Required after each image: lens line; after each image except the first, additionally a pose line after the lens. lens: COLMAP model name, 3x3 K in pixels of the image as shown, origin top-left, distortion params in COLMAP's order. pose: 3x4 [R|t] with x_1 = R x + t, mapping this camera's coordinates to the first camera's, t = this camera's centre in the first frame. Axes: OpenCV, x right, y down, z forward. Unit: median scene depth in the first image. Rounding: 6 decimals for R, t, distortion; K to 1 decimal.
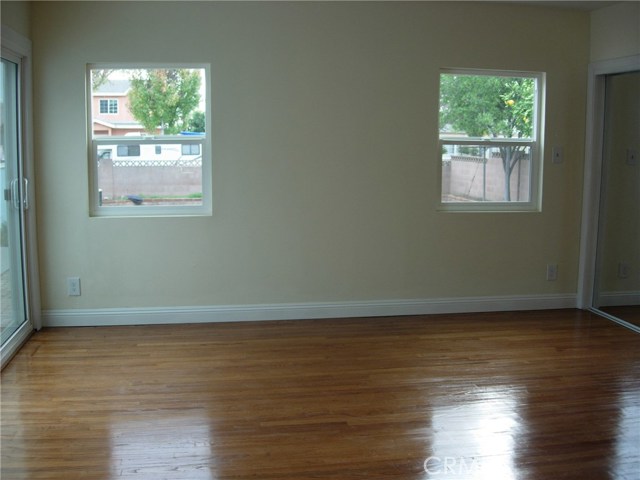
lens RADIAL K [[700.9, 0, 320.0], [0, 700.9, 240.0], [0, 0, 1]] dist [-0.177542, 0.015359]
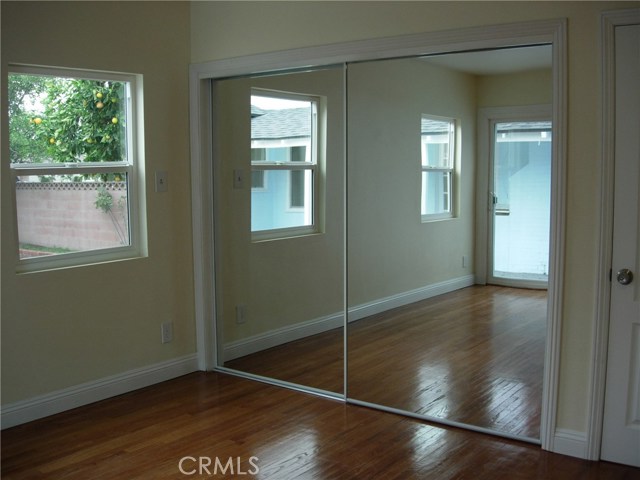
lens RADIAL K [[700.9, 0, 320.0], [0, 700.9, 240.0], [0, 0, 1]] dist [-0.177542, 0.015359]
pose [[0.722064, -0.091033, 0.685811, -0.066020], [0.116306, 0.993169, 0.009377, -0.044518], [-0.681980, 0.072994, 0.727719, 0.308953]]
